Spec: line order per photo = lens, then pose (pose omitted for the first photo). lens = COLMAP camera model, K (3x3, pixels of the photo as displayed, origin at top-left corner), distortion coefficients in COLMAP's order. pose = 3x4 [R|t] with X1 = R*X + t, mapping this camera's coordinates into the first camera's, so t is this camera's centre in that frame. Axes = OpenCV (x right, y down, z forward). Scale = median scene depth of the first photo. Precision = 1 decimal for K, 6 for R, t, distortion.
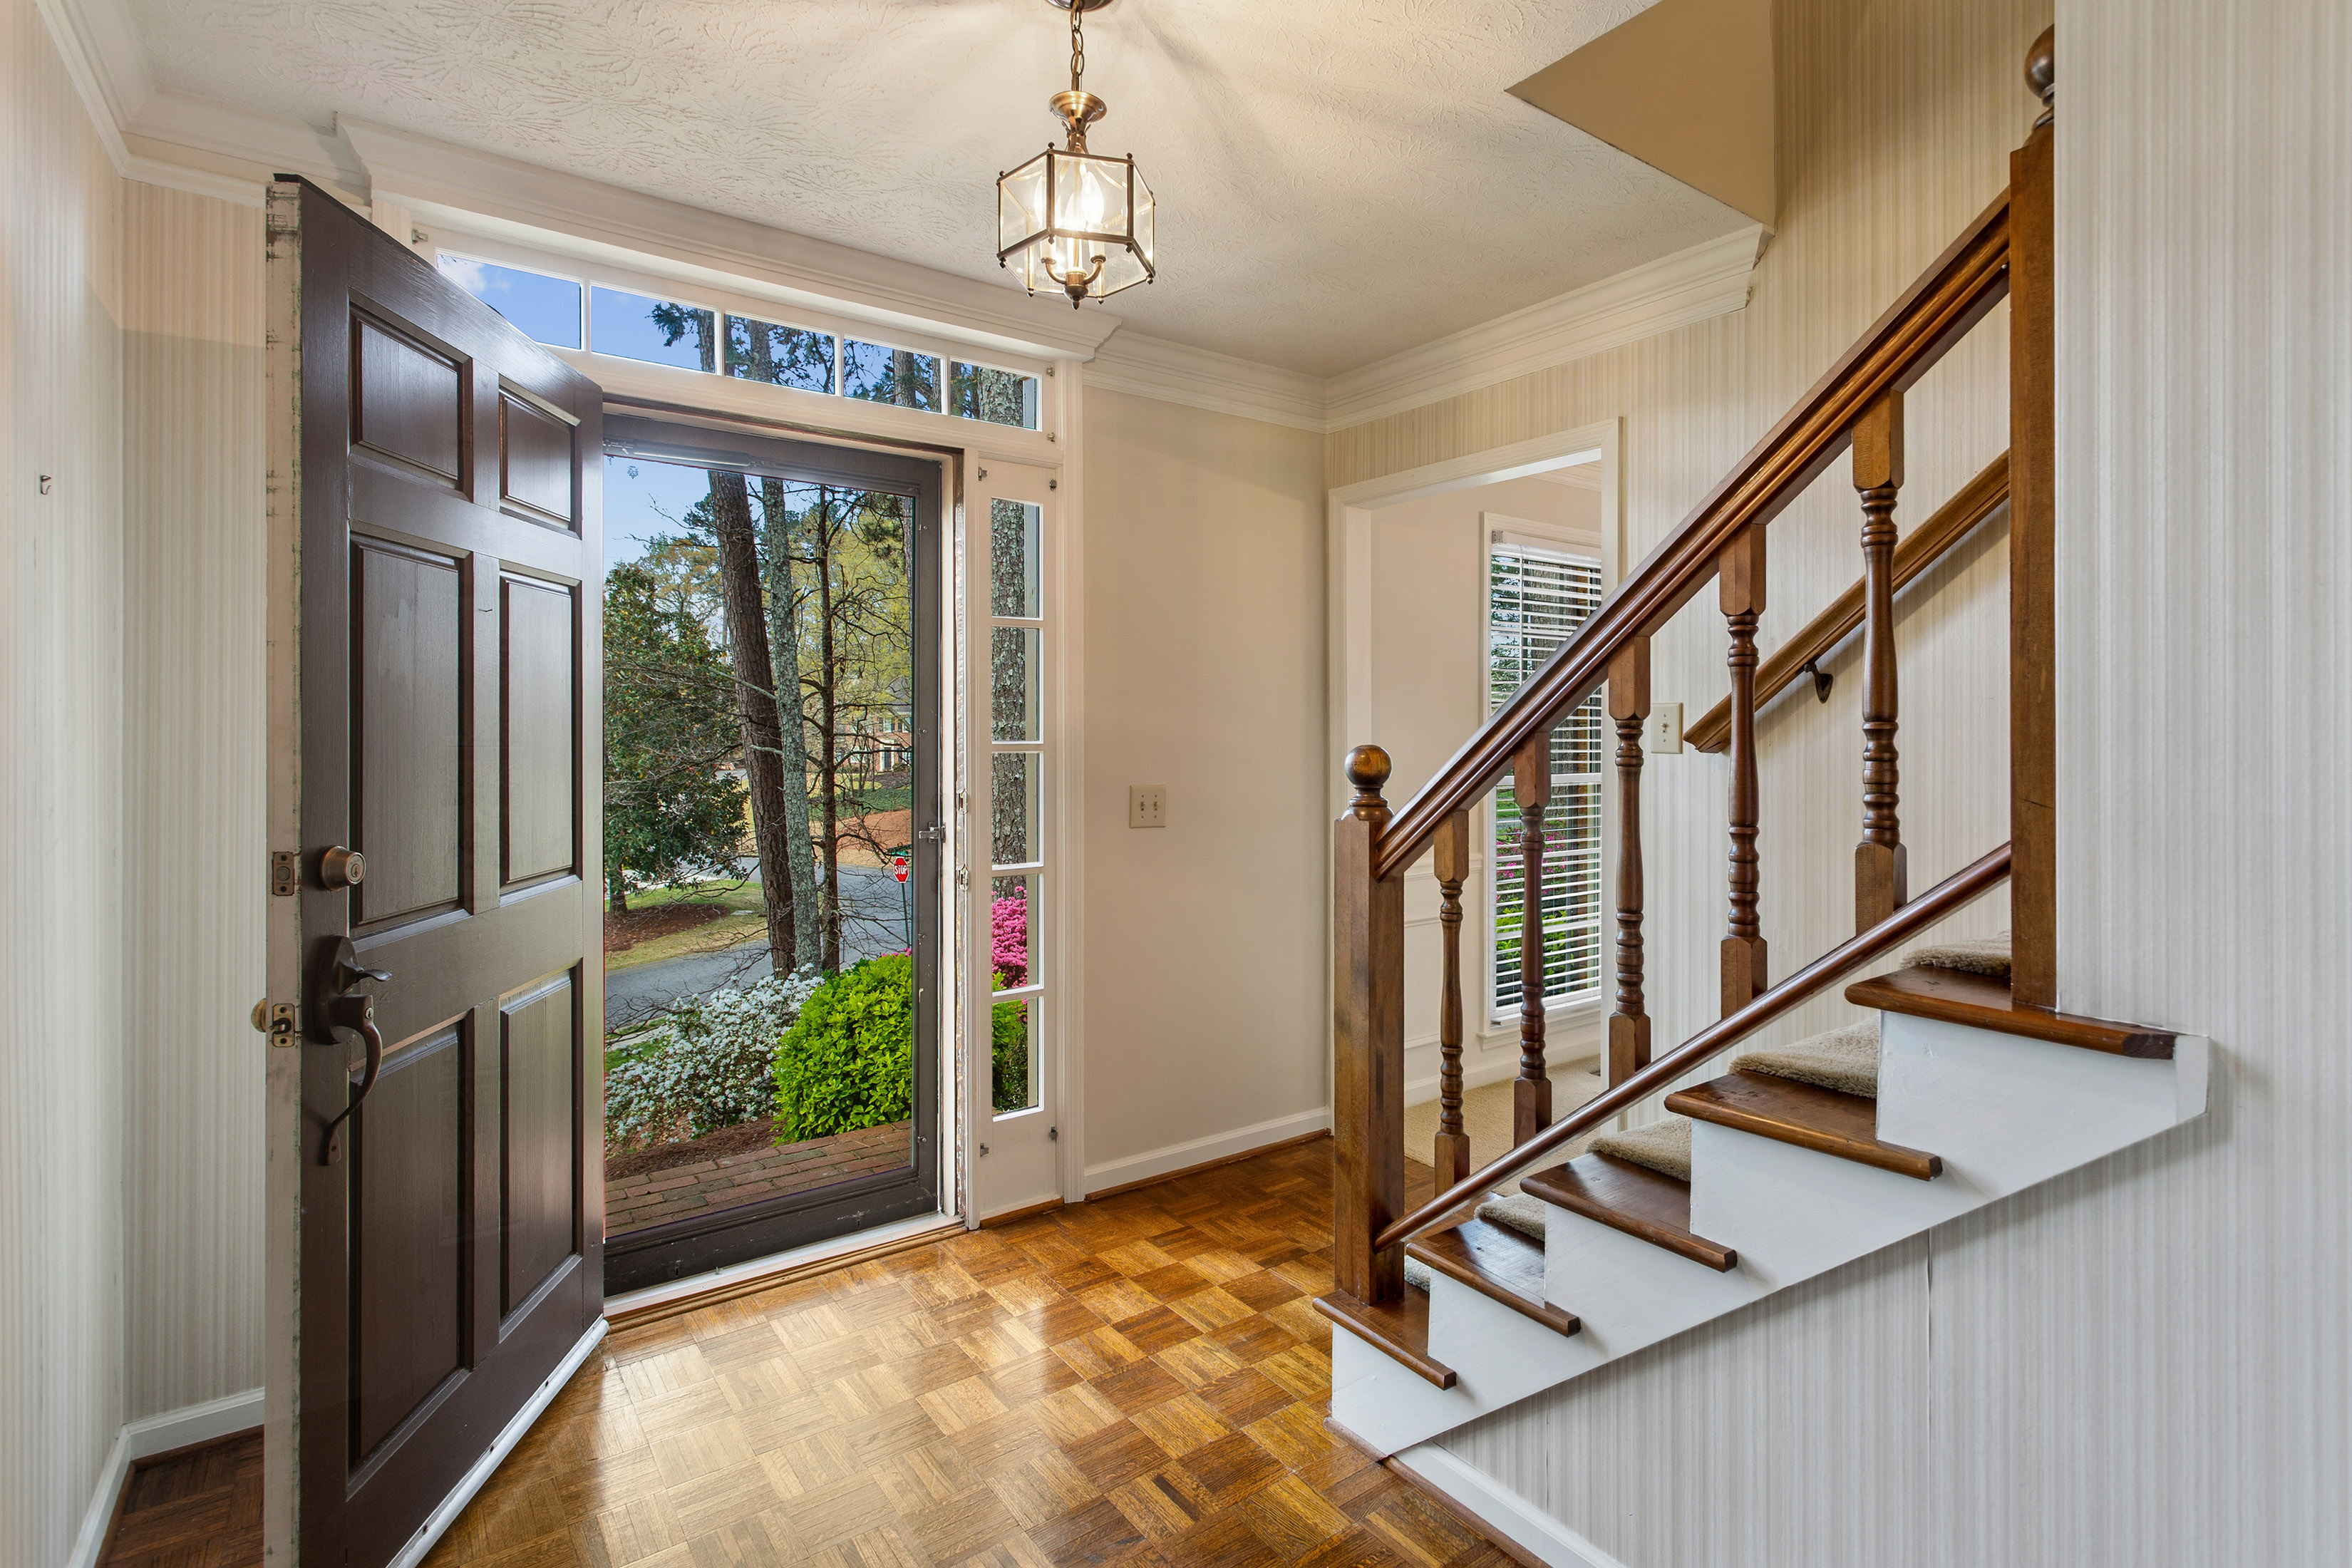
lens RADIAL K [[1150.1, 0, 1133.9], [0, 1150.1, 734.1], [0, 0, 1]] dist [-0.003333, -0.000600]
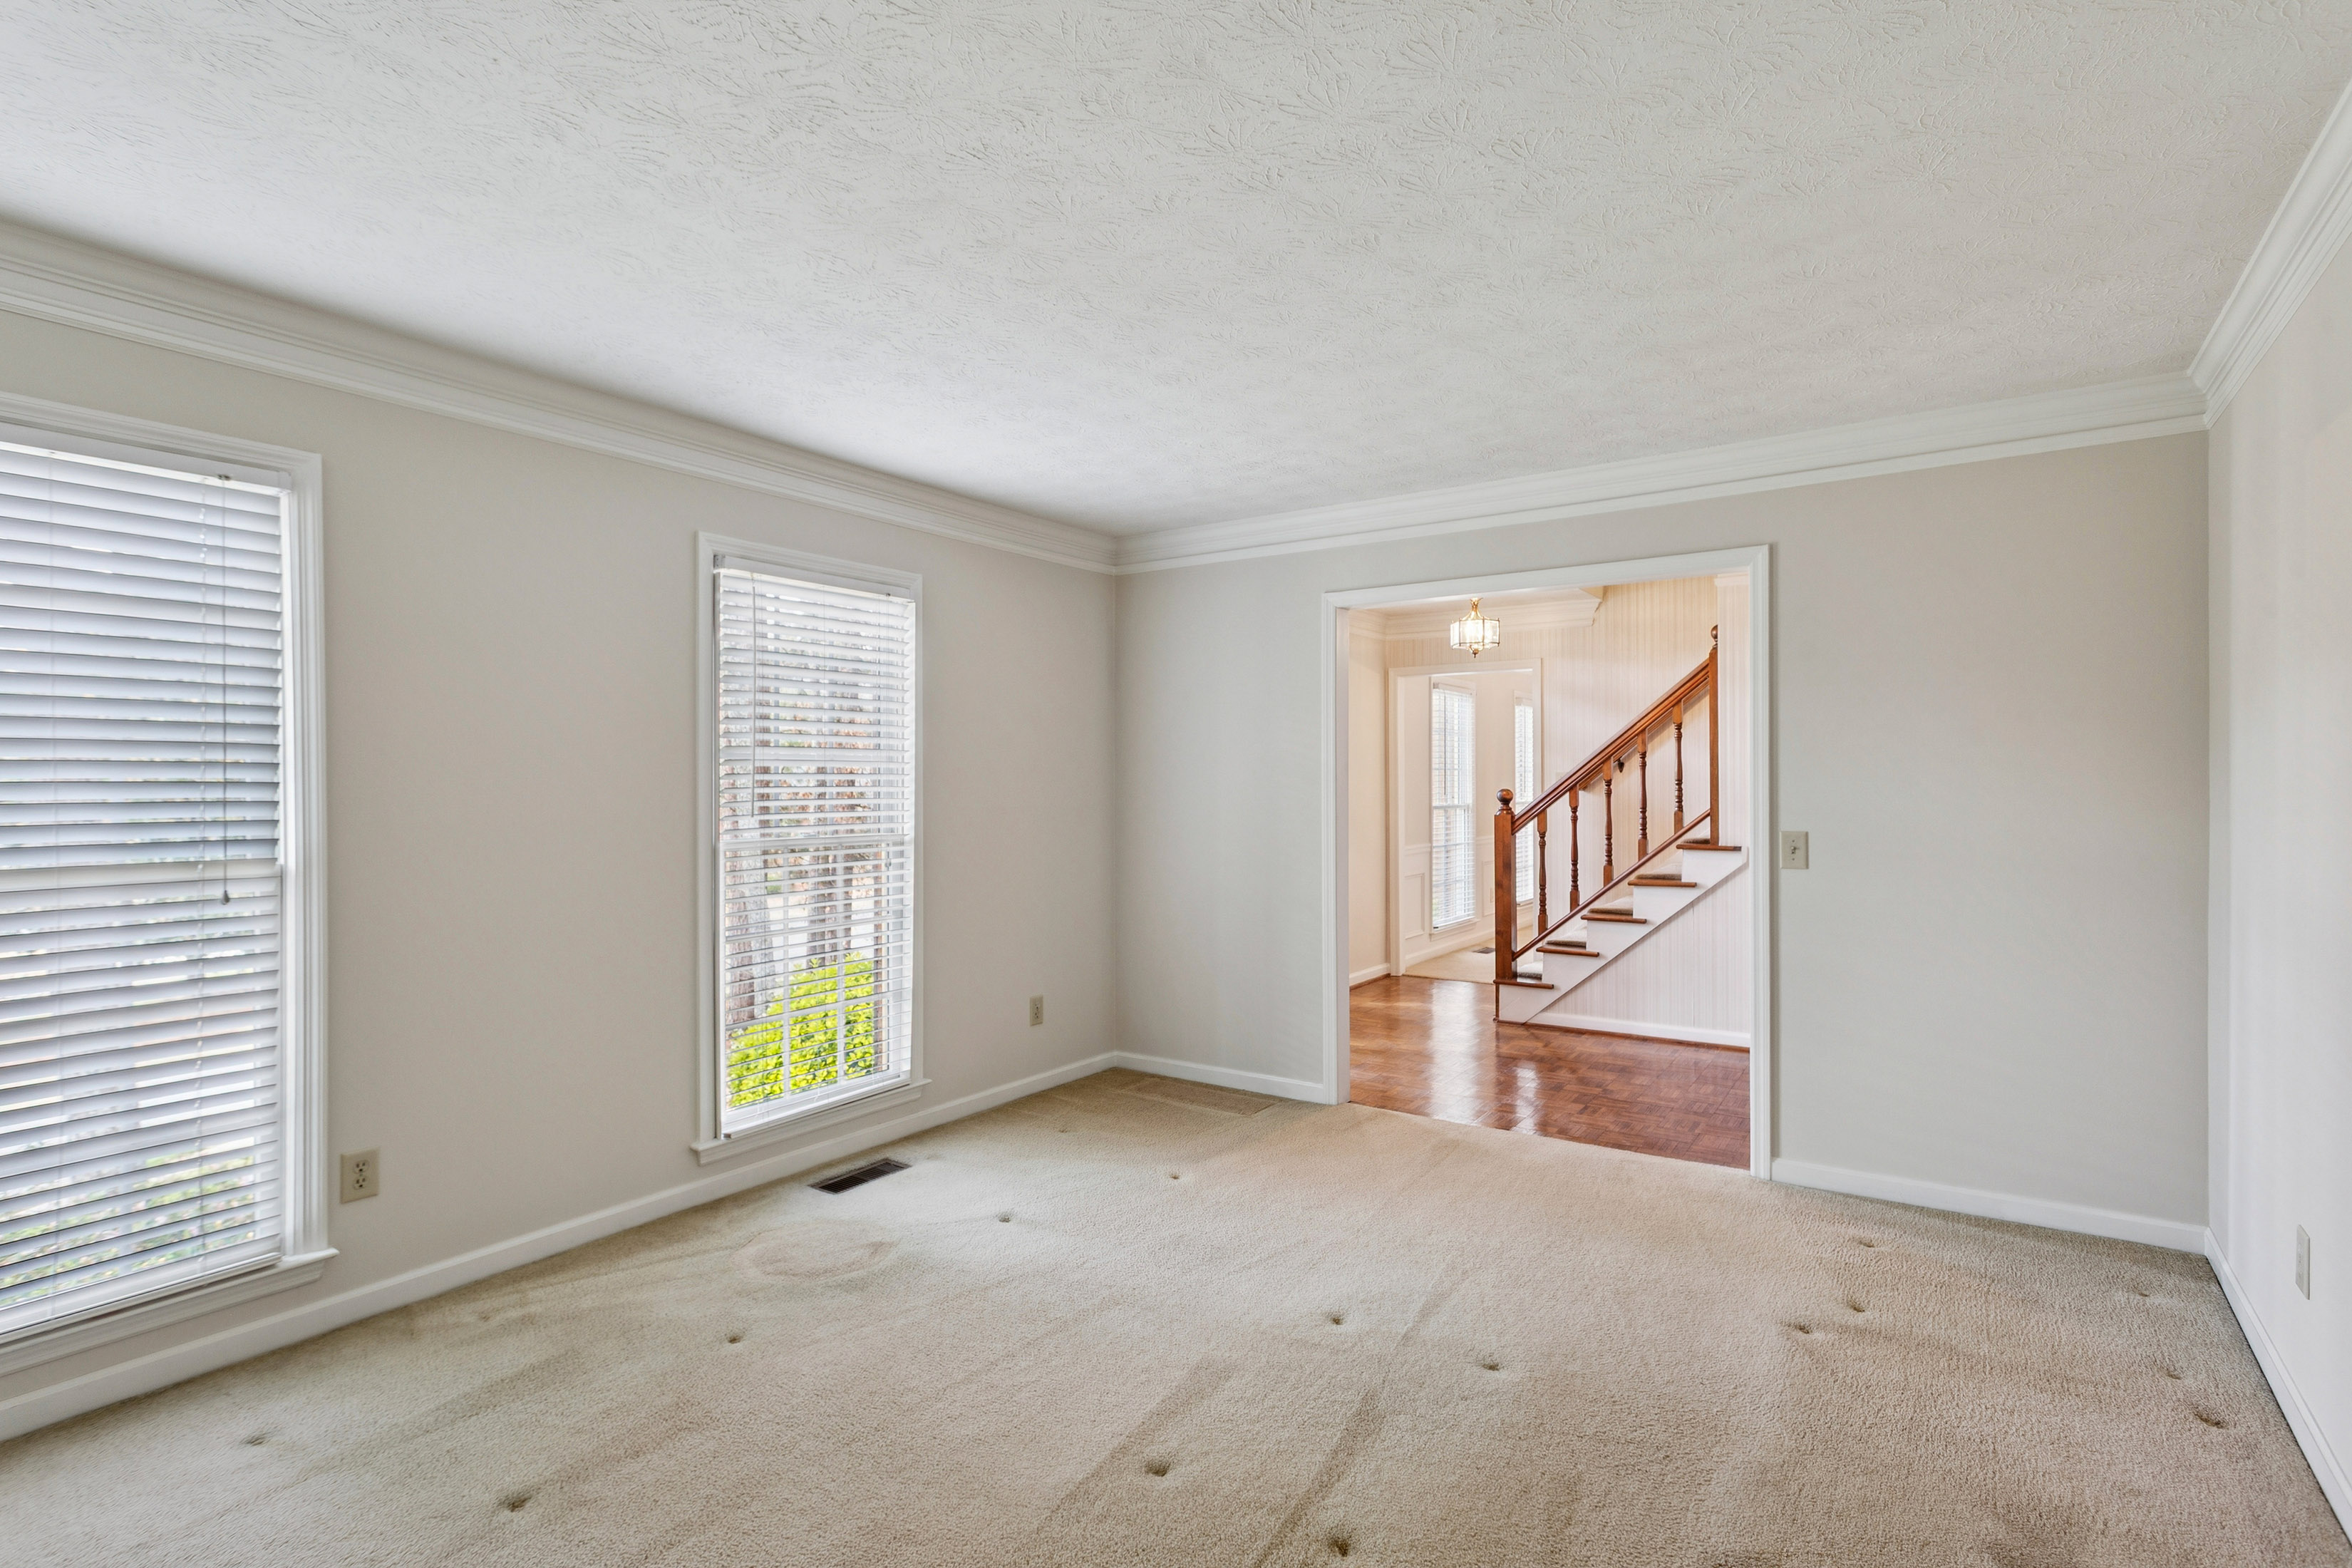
lens RADIAL K [[1150.1, 0, 1176.9], [0, 1150.1, 779.7], [0, 0, 1]] dist [-0.003333, -0.000600]
pose [[0.938491, 0.000235, 0.345304, -2.341392], [0.000586, 0.999997, -0.002272, -0.009051], [-0.345303, 0.002334, 0.938488, -2.128451]]
